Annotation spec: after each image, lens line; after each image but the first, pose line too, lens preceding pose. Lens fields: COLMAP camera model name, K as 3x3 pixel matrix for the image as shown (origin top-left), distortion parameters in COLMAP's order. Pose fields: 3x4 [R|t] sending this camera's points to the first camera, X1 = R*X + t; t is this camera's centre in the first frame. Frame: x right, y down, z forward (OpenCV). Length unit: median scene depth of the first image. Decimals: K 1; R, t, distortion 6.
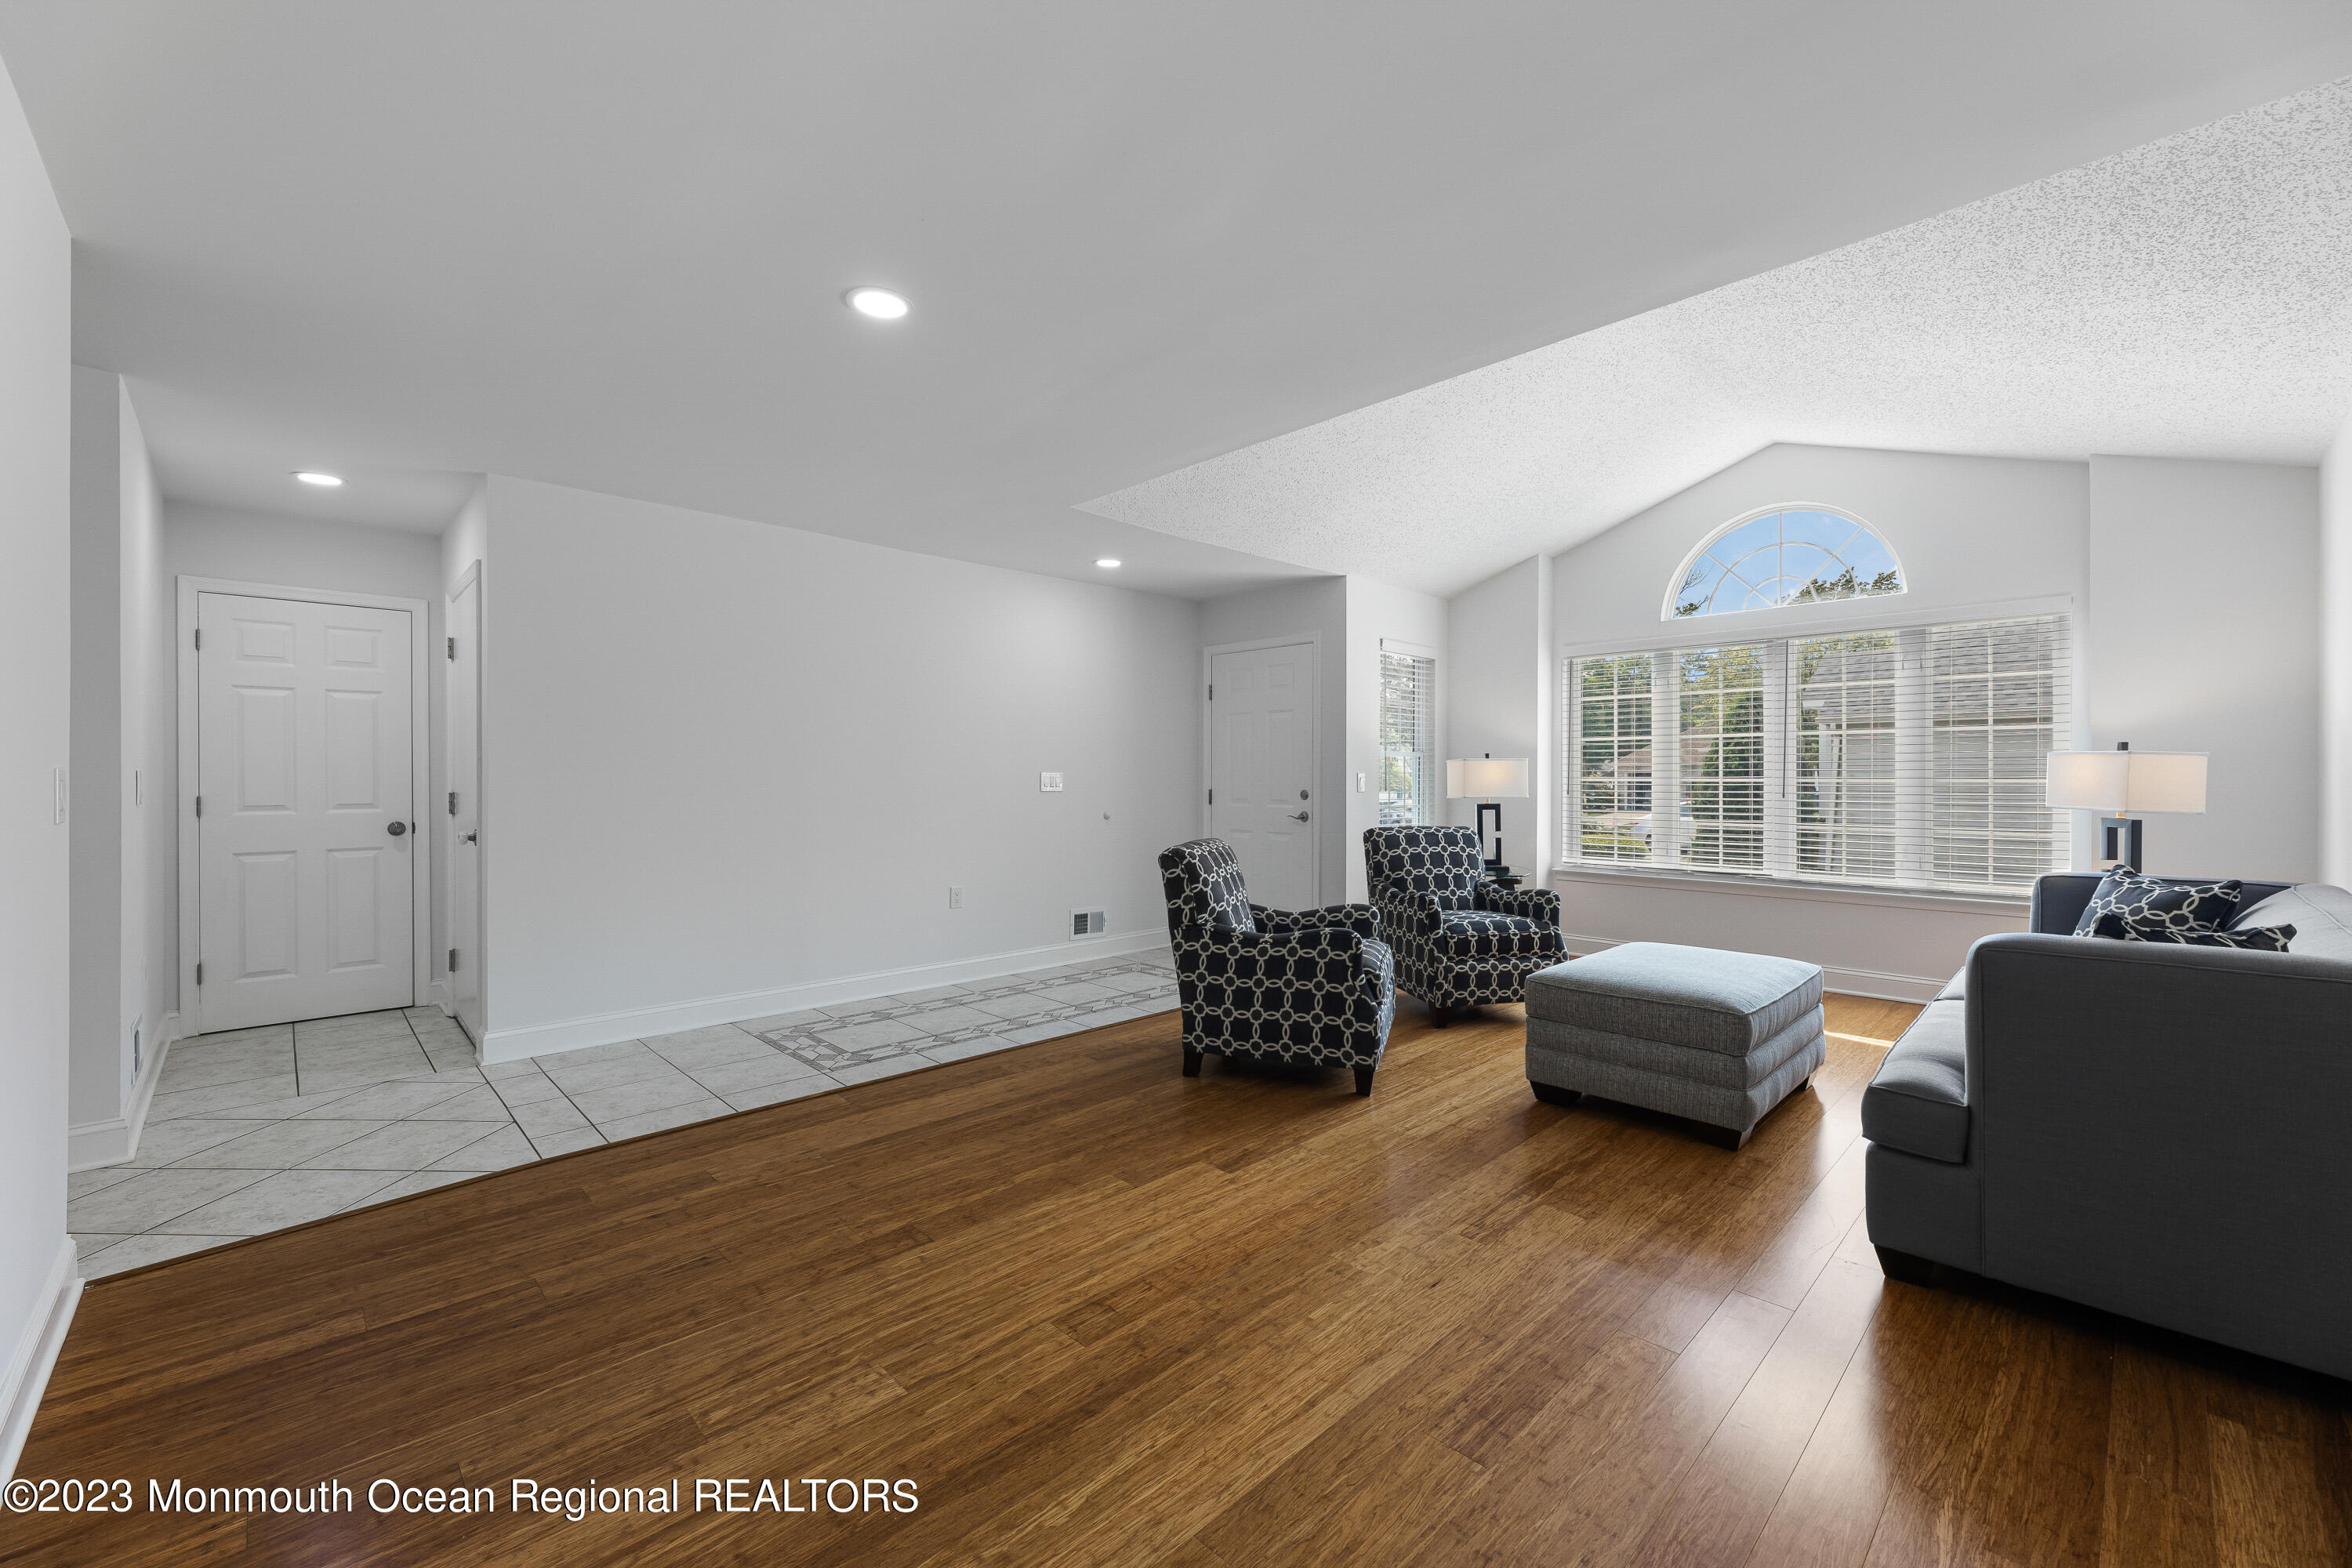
lens RADIAL K [[946.2, 0, 1171.8], [0, 946.2, 777.2], [0, 0, 1]] dist [0.002586, -0.000687]
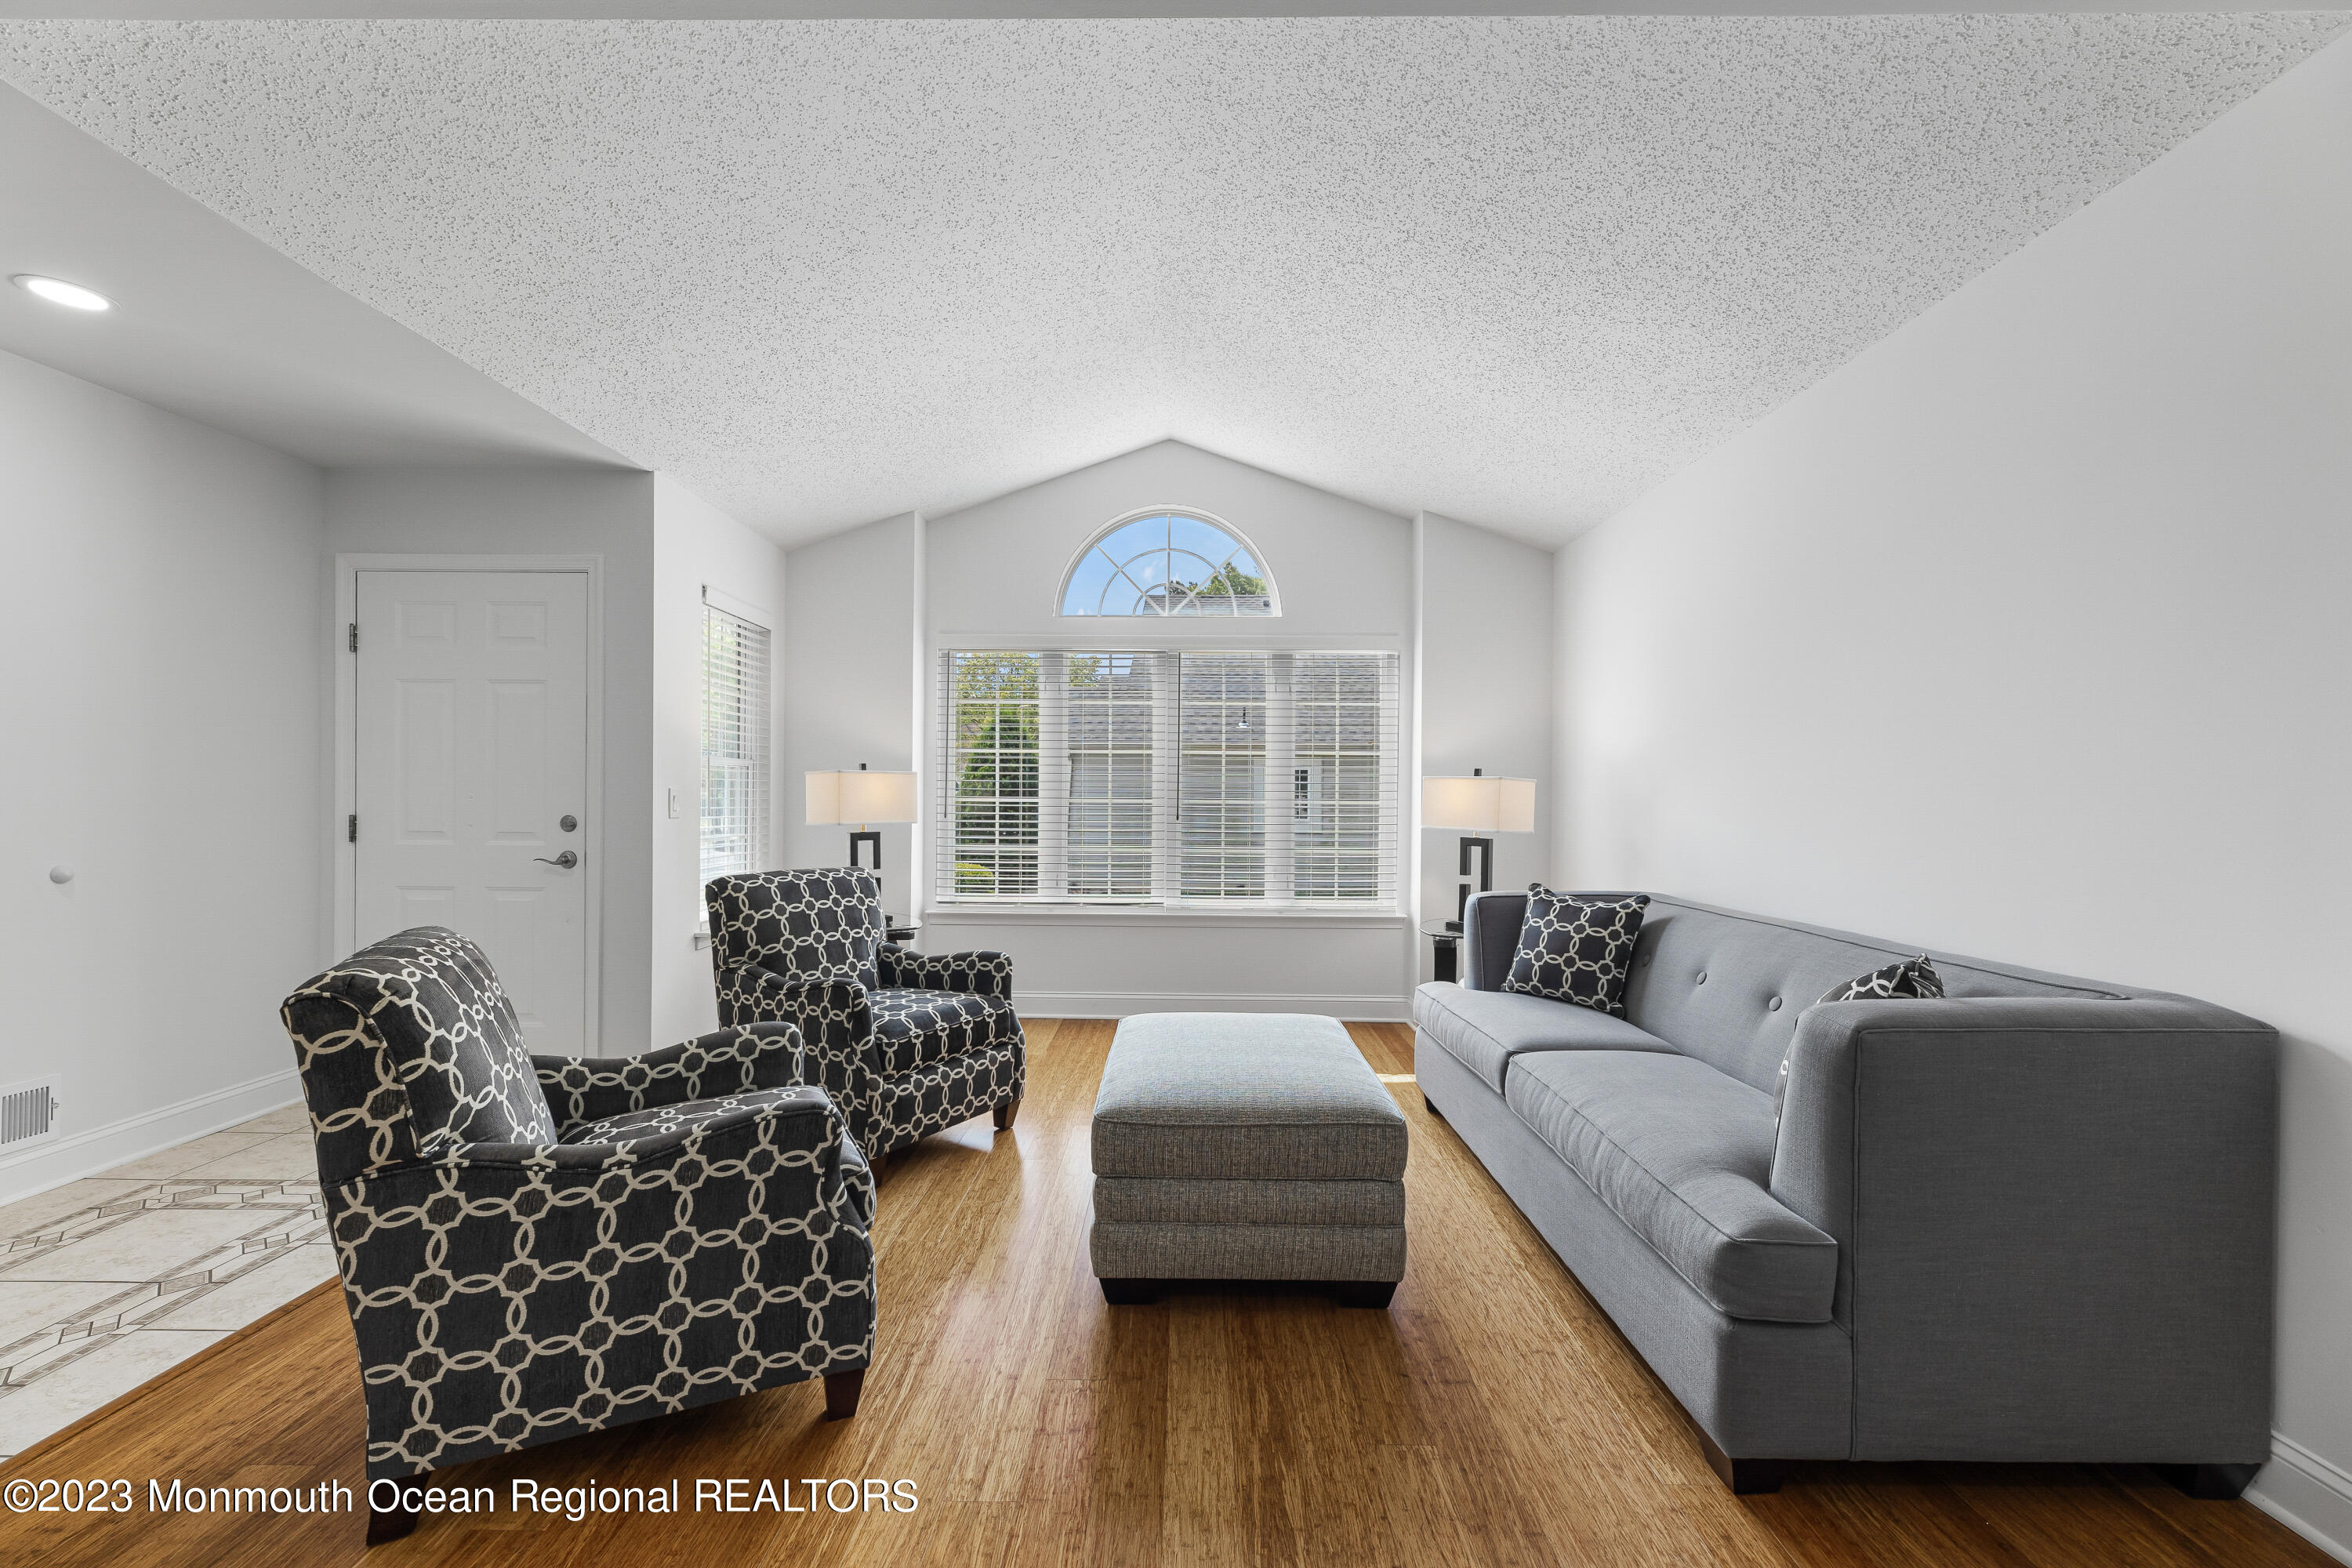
lens RADIAL K [[946.2, 0, 1173.6], [0, 946.2, 804.9], [0, 0, 1]] dist [0.002586, -0.000687]
pose [[0.696785, -0.000240, 0.717280, -0.038758], [-0.007240, 0.999947, 0.007368, -0.000305], [-0.717243, -0.010327, 0.696746, 0.500650]]
